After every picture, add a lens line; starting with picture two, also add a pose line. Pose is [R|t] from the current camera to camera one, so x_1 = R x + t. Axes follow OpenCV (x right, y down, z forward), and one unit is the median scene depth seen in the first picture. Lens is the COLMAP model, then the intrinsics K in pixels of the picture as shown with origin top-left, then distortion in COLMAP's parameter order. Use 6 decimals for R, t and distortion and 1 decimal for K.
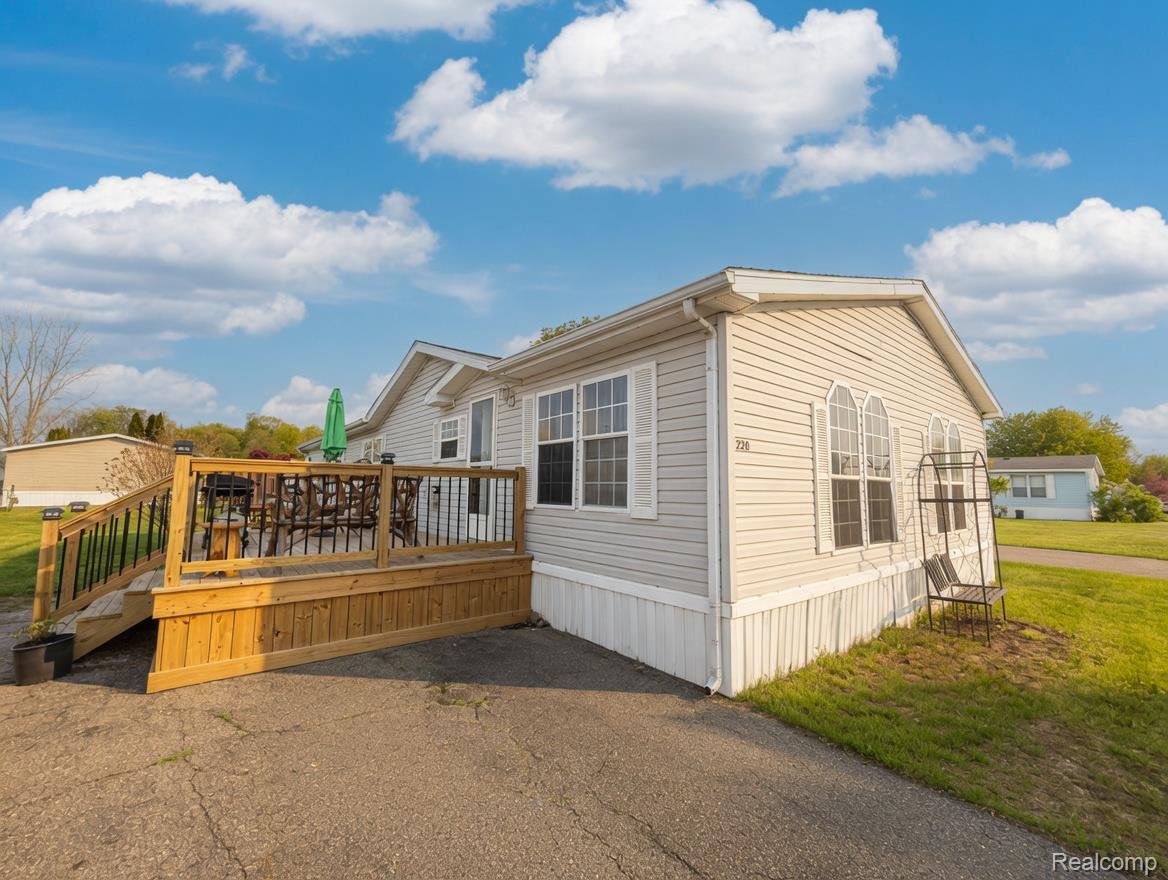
lens RADIAL K [[466.1, 0, 584.0], [0, 466.1, 440.0], [0, 0, 1]] dist [0.000306, -0.000019]
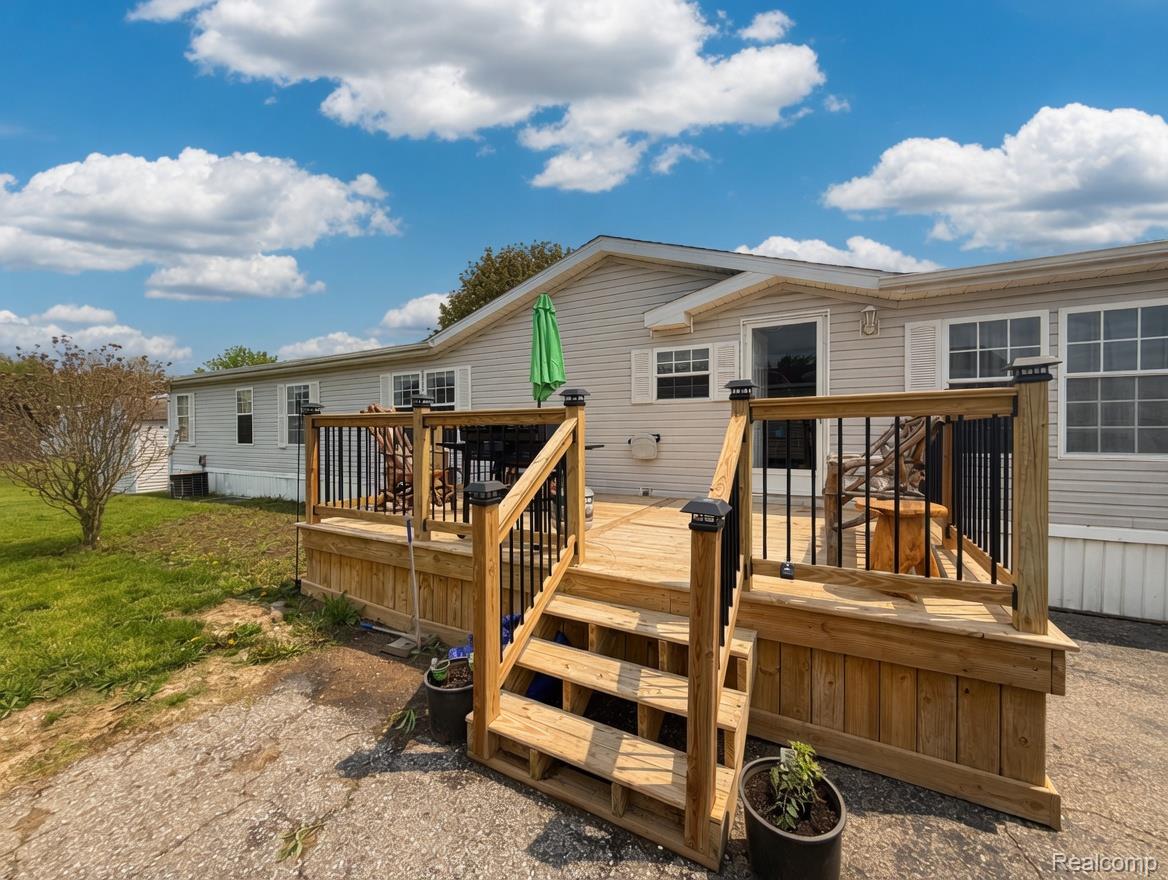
lens RADIAL K [[466.1, 0, 584.0], [0, 466.1, 440.0], [0, 0, 1]] dist [0.000306, -0.000019]
pose [[0.931803, -0.014258, 0.362684, -0.975411], [-0.028730, 0.993196, 0.112857, 0.036175], [-0.361825, -0.115580, 0.925053, 0.433077]]
